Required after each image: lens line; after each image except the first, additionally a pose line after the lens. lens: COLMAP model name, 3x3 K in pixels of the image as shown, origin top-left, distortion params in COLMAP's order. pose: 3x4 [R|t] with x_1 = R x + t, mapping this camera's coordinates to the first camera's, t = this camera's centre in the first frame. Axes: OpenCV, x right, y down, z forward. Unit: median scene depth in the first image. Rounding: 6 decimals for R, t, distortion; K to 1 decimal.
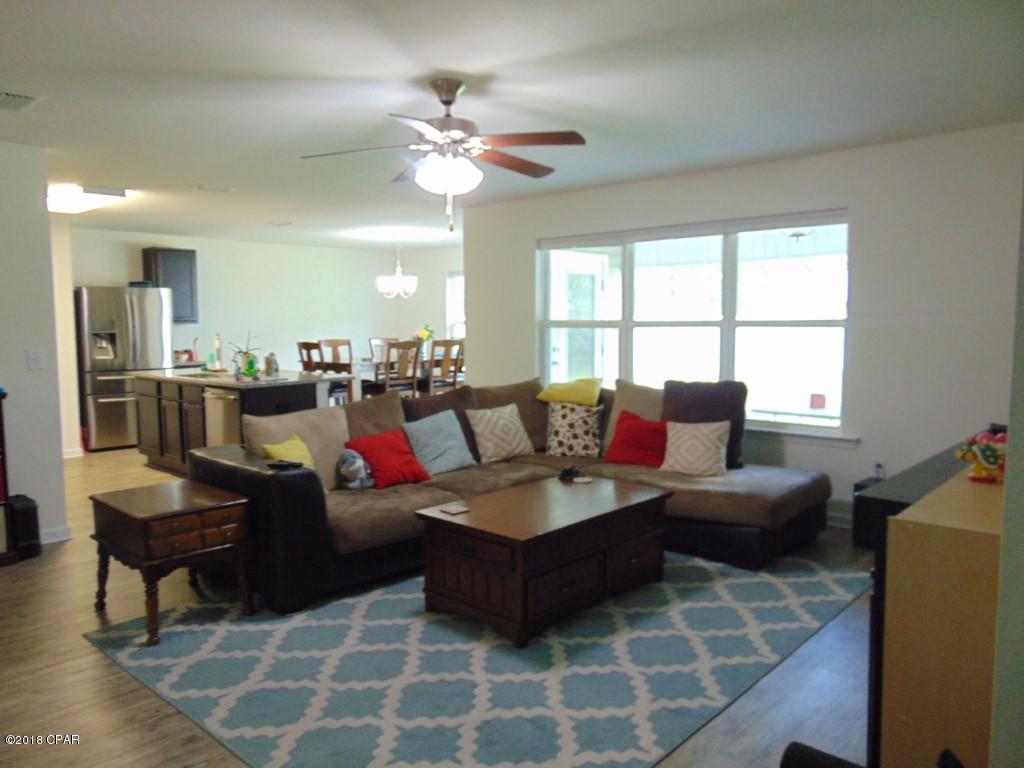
lens RADIAL K [[761.4, 0, 512.0], [0, 761.4, 384.0], [0, 0, 1]] dist [-0.004984, -0.005458]
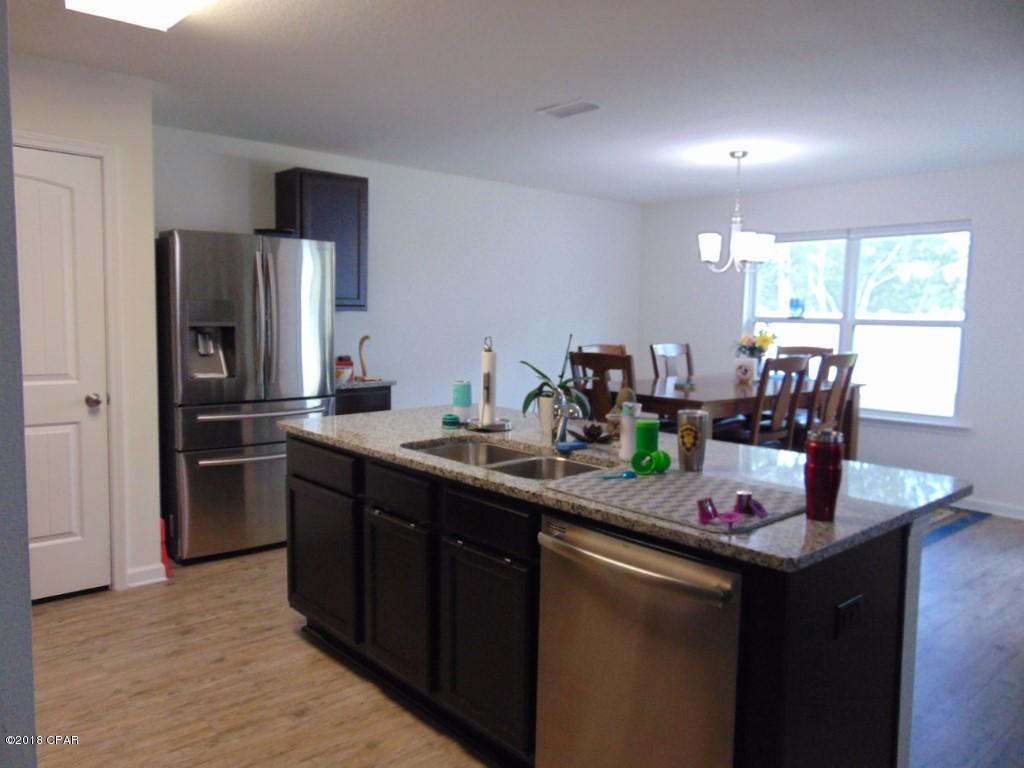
lens RADIAL K [[761.4, 0, 512.0], [0, 761.4, 384.0], [0, 0, 1]] dist [-0.004984, -0.005458]
pose [[0.996573, 0.030372, -0.076942, -0.296486], [-0.029437, 0.999479, 0.013259, -0.041129], [0.077304, -0.010949, 0.996947, 0.510174]]
